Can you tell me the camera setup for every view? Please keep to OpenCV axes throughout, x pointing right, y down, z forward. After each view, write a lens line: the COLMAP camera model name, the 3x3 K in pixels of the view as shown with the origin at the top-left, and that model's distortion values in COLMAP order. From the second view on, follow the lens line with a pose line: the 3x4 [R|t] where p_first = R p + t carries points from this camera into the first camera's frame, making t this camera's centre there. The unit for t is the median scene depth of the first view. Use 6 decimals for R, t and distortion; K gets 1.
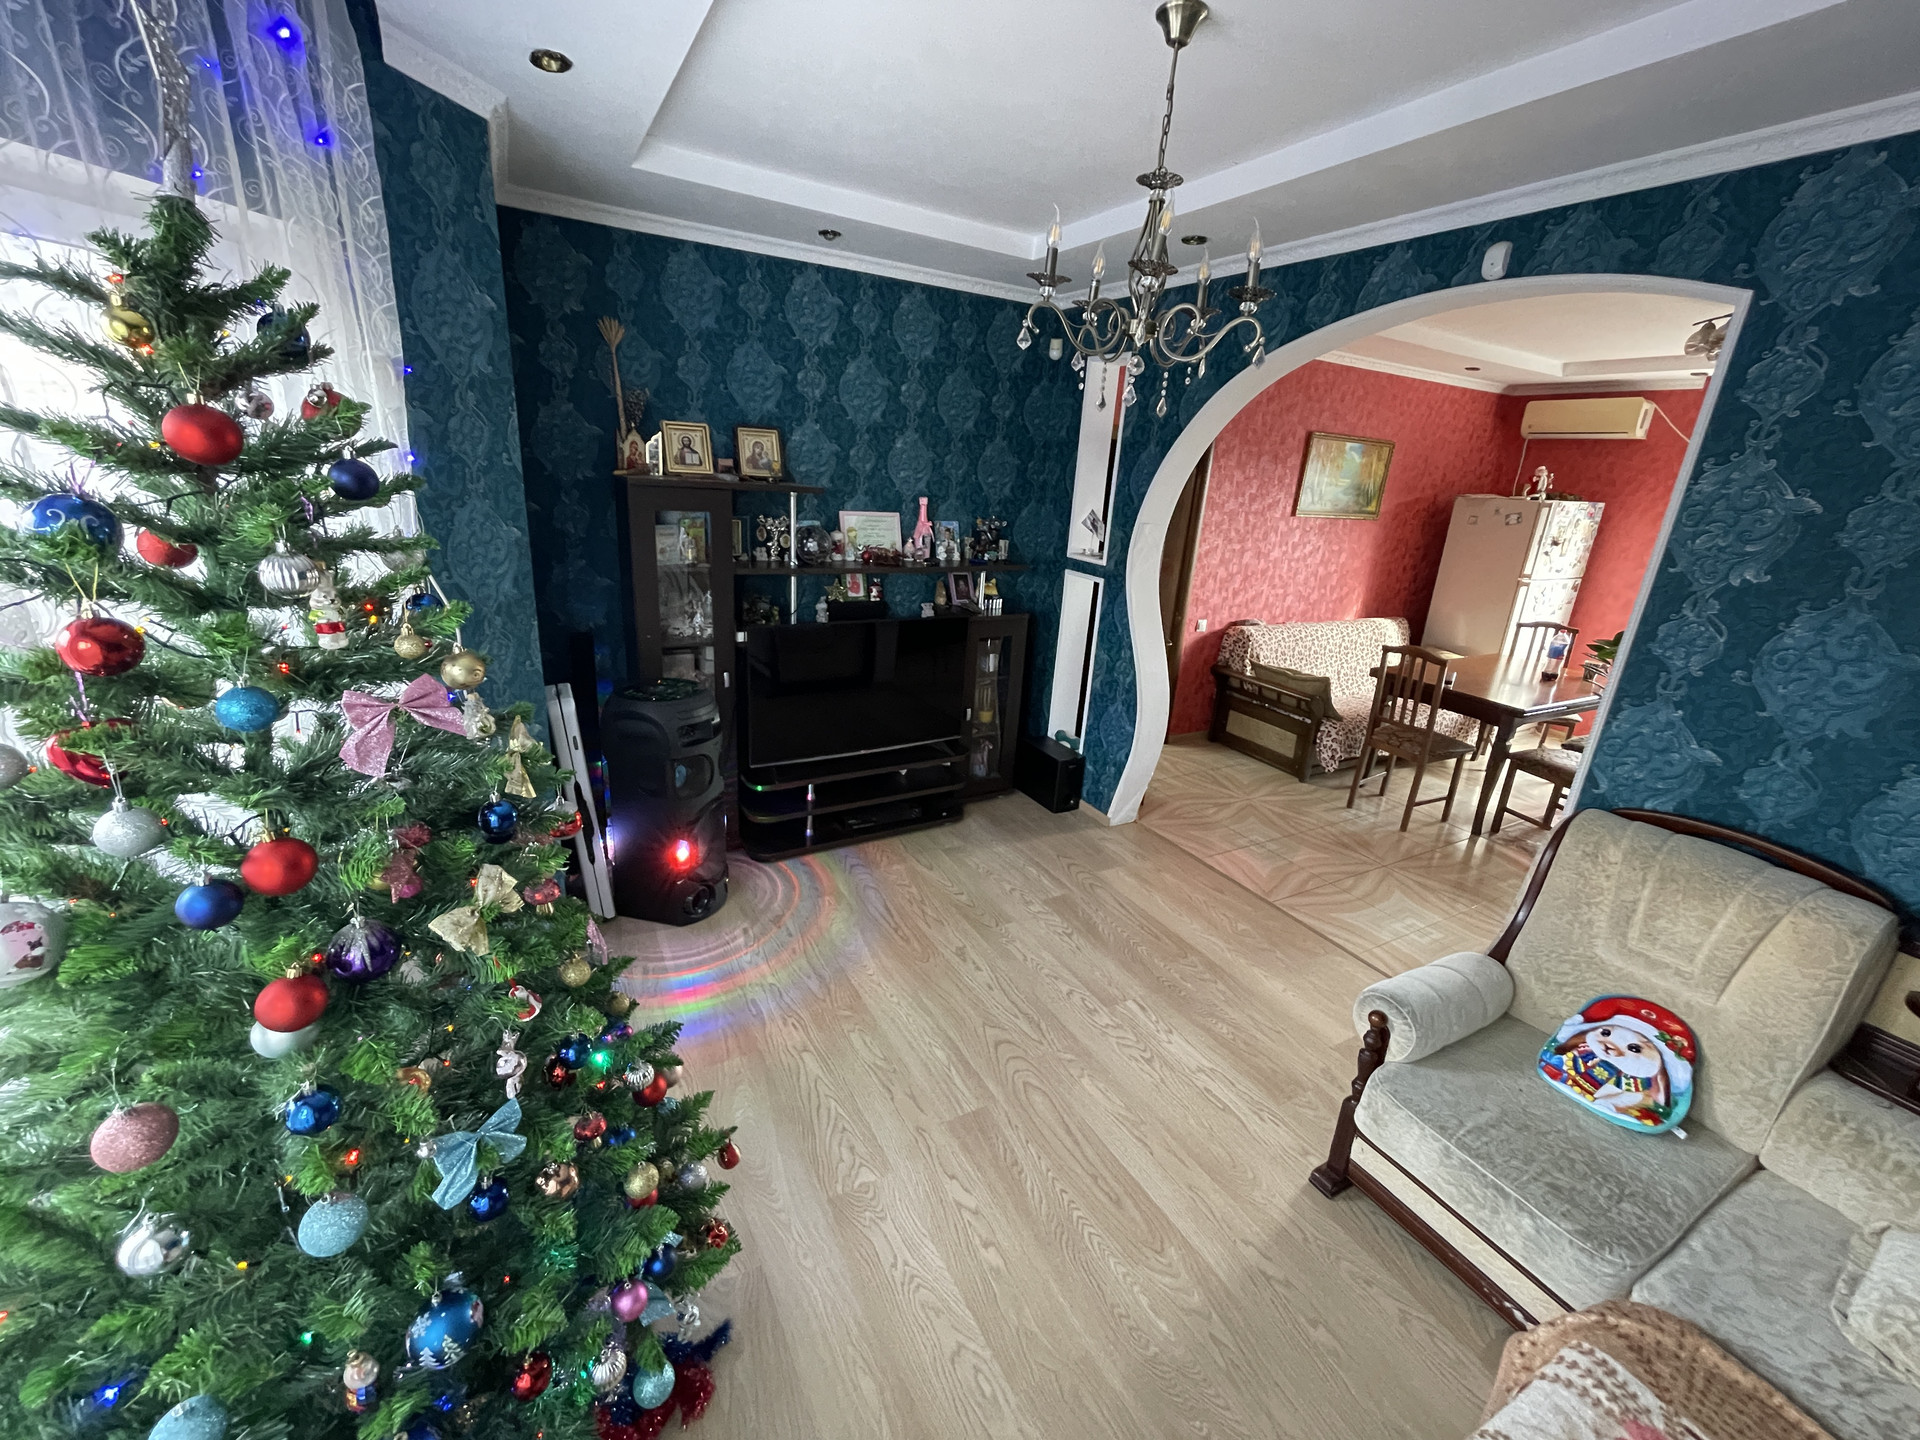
lens RADIAL K [[778.7, 0, 962.1], [0, 778.7, 721.4], [0, 0, 1]] dist [-0.003144, 0.002947]
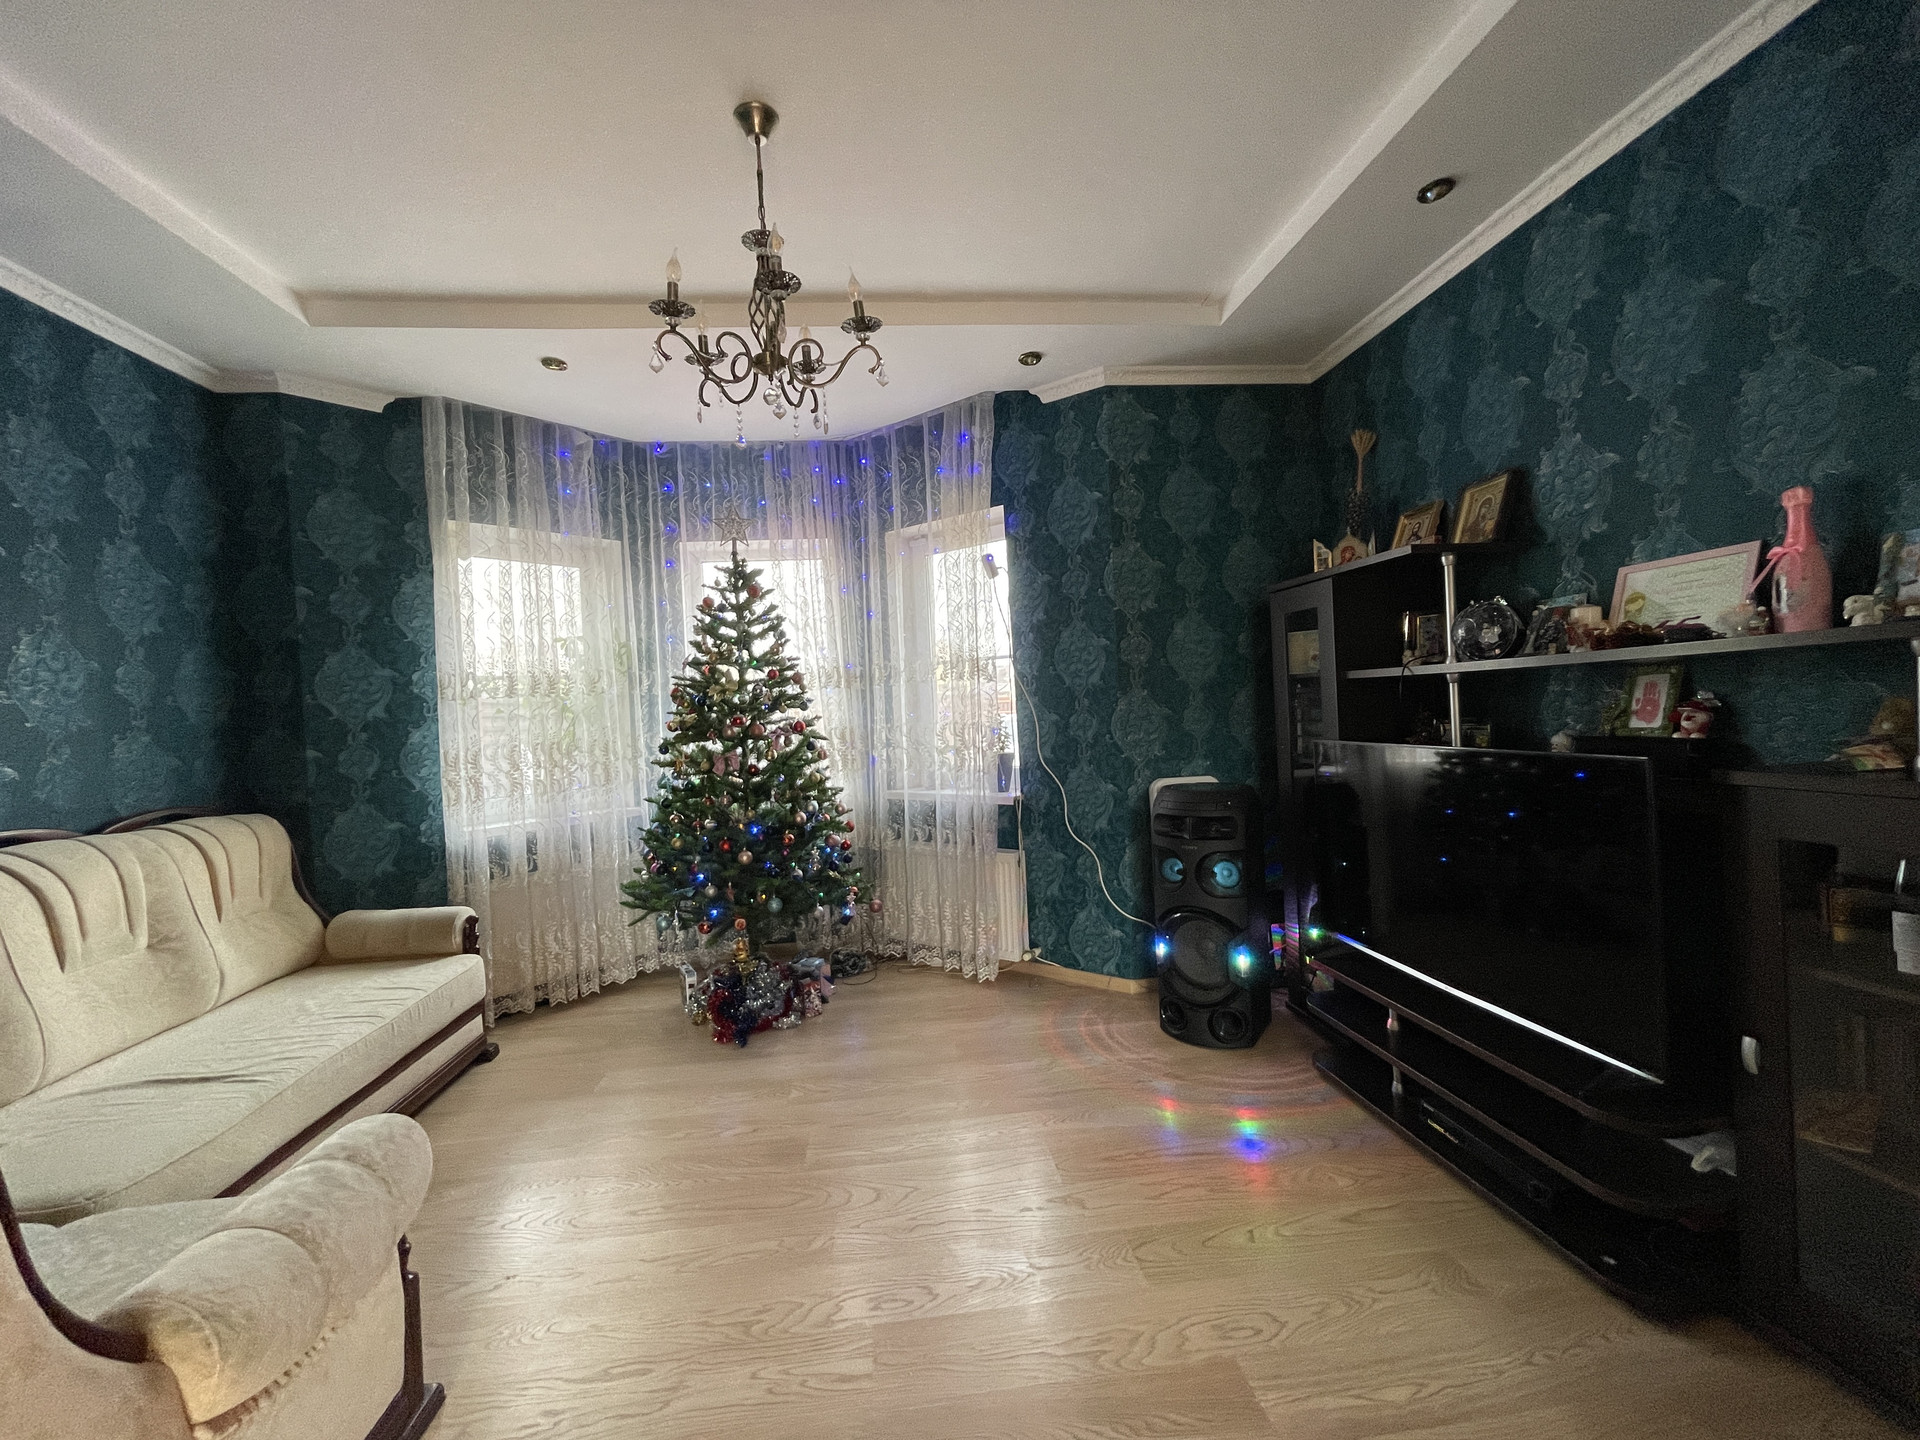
lens RADIAL K [[778.7, 0, 959.6], [0, 778.7, 715.0], [0, 0, 1]] dist [-0.003144, 0.002947]
pose [[-0.401285, -0.034454, -0.915305, 0.515508], [-0.268008, 0.959975, 0.081364, -0.095601], [0.875867, 0.277959, -0.394457, 0.848539]]
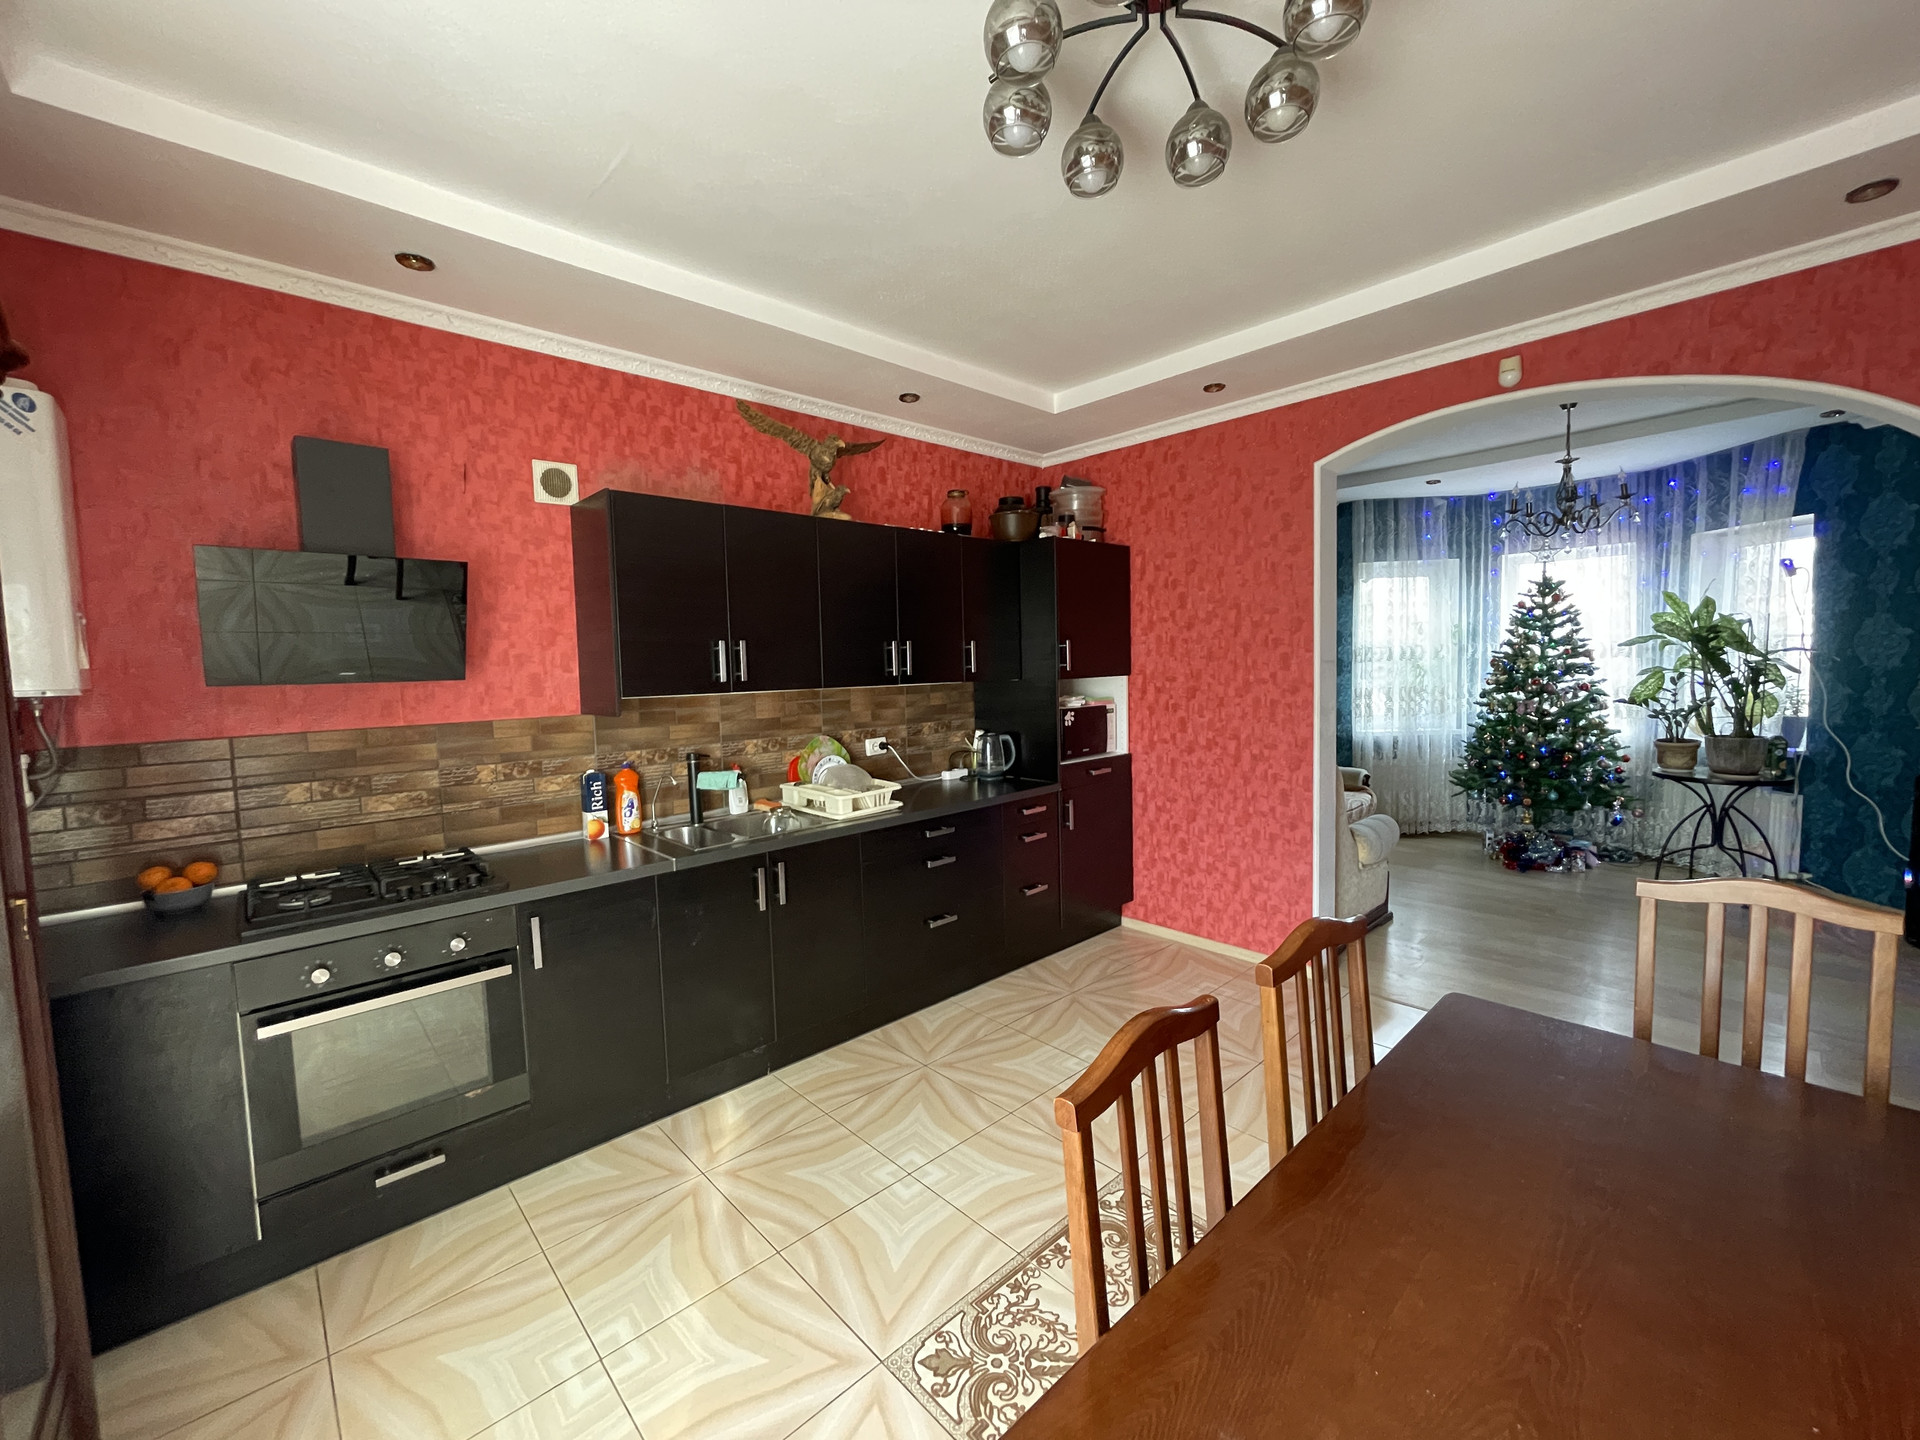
lens RADIAL K [[778.7, 0, 959.7], [0, 778.7, 717.6], [0, 0, 1]] dist [-0.003144, 0.002947]
pose [[-0.973669, -0.016840, -0.227345, 1.129321], [-0.101654, 0.924702, 0.366868, -0.294549], [0.204049, 0.380318, -0.902066, 1.351637]]
